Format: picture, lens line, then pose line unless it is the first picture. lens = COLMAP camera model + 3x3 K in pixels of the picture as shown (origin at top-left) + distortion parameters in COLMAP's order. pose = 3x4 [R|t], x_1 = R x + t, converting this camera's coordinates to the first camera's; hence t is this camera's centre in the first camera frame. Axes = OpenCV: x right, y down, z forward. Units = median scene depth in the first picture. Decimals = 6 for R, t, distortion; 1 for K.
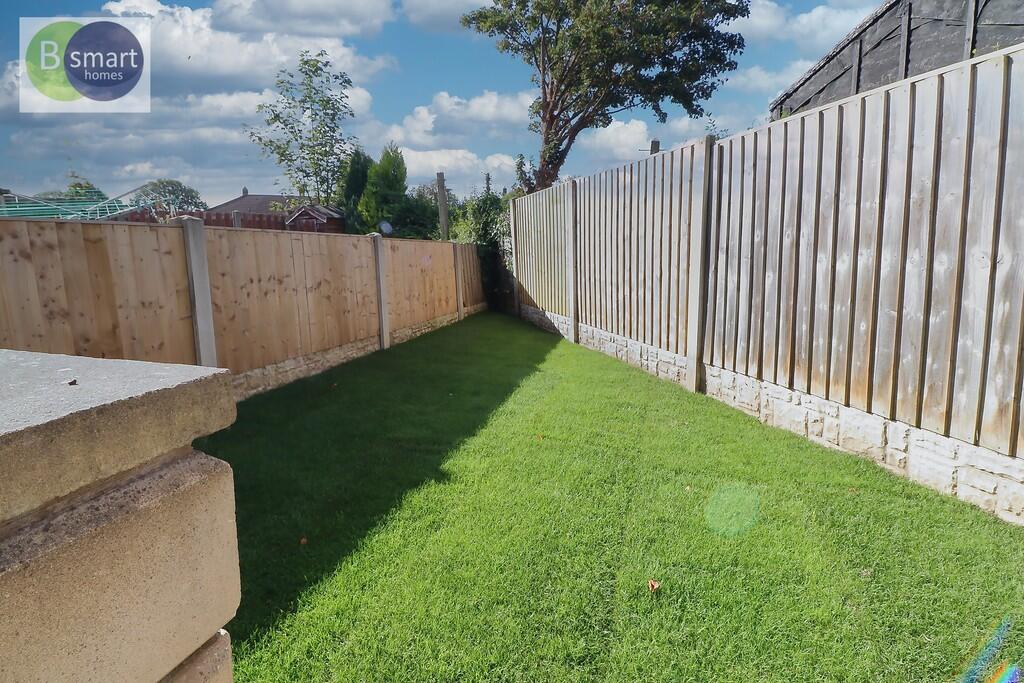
lens RADIAL K [[465.4, 0, 512.1], [0, 465.4, 335.7], [0, 0, 1]] dist [-0.024564, -0.000981]
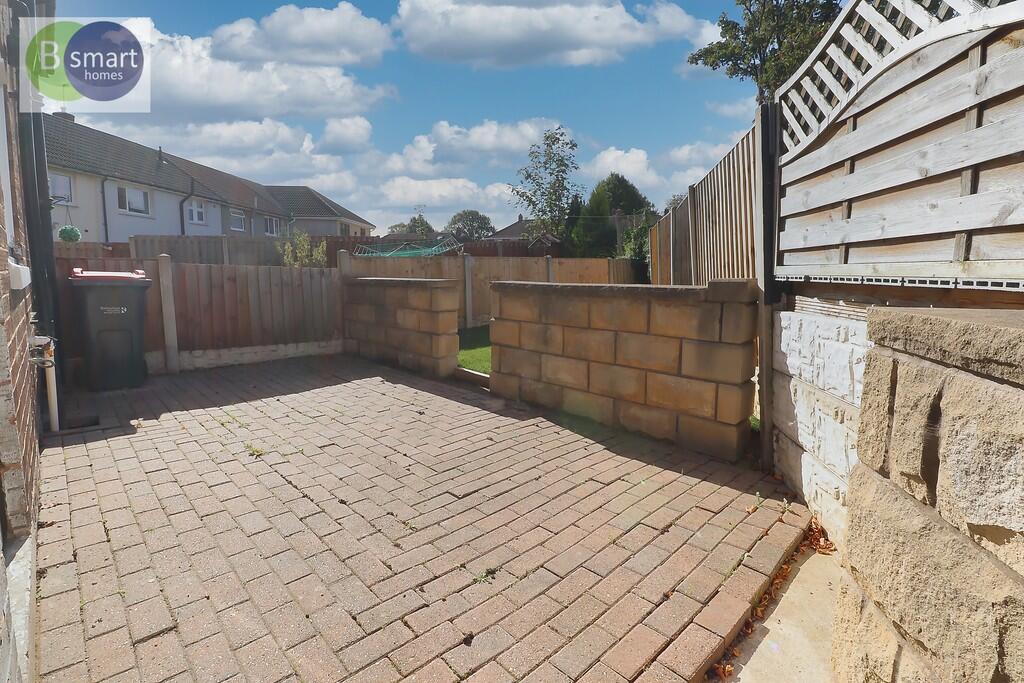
lens RADIAL K [[465.4, 0, 513.3], [0, 465.4, 343.4], [0, 0, 1]] dist [-0.024564, -0.000981]
pose [[0.858721, 0.066408, -0.508123, 0.256268], [-0.071646, 0.997387, 0.009271, 0.059741], [0.507411, 0.028444, 0.861235, -0.320894]]
